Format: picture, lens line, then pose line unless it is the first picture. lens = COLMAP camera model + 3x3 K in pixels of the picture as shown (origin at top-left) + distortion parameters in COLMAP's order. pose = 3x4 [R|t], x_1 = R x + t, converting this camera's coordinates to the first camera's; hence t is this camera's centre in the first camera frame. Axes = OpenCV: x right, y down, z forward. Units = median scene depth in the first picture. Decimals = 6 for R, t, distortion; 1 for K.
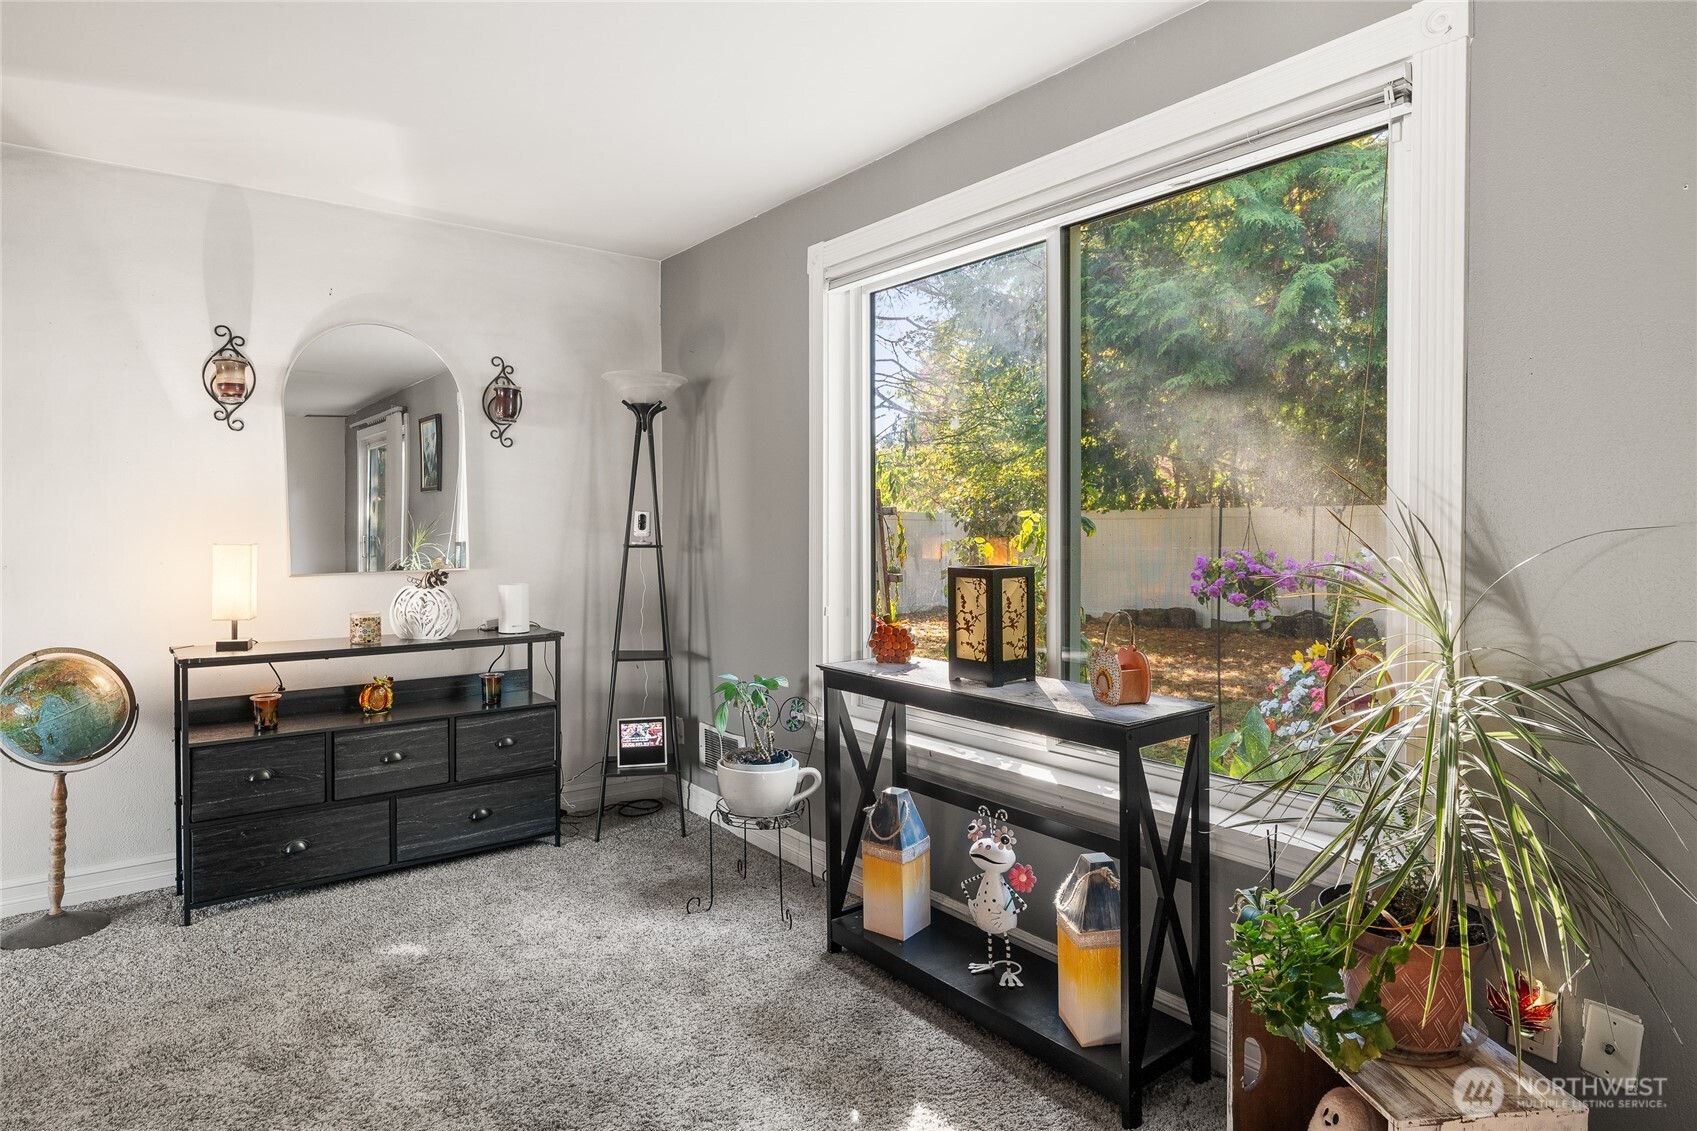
lens RADIAL K [[928.3, 0, 848.3], [0, 928.3, 554.3], [0, 0, 1]] dist [-0.002270, -0.000166]
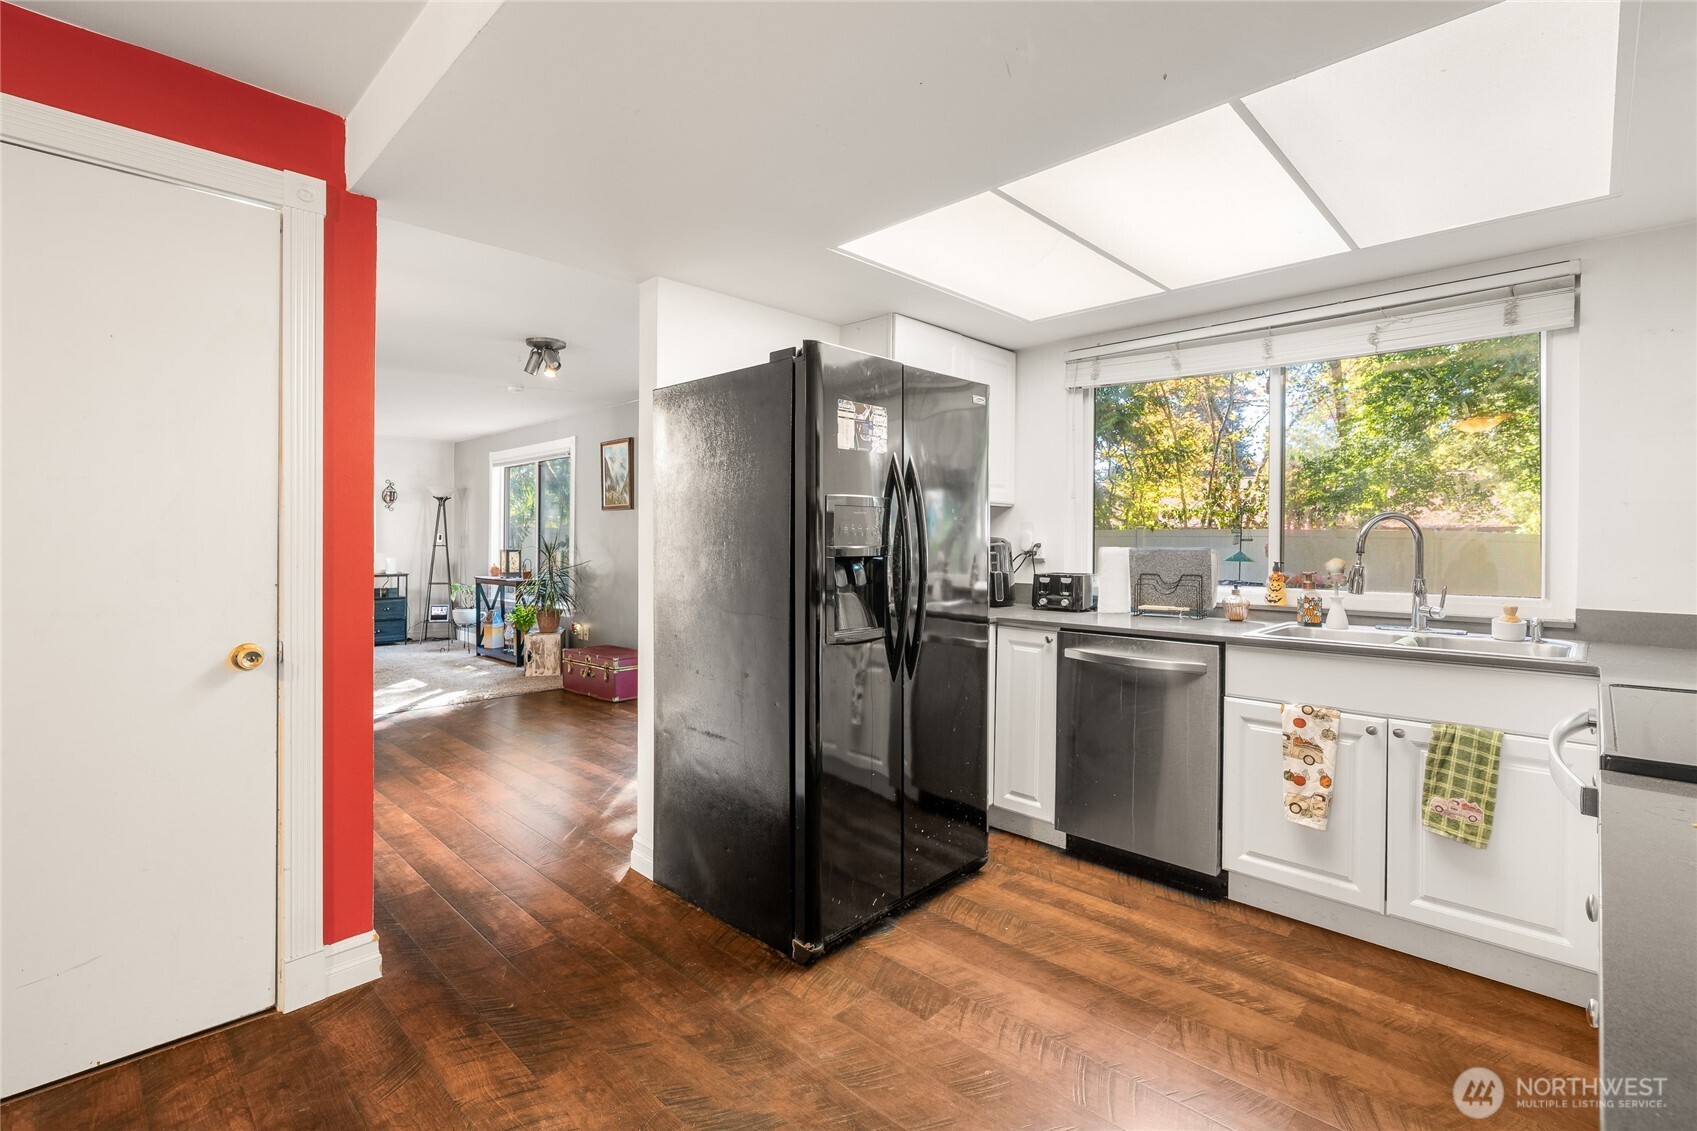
lens RADIAL K [[779.7, 0, 852.6], [0, 779.7, 542.7], [0, 0, 1]] dist [-0.006293, 0.002264]
pose [[0.990588, 0.005070, 0.136786, 0.733669], [-0.002011, 0.999745, -0.022488, 0.034297], [-0.136865, 0.022001, 0.990345, -1.614740]]
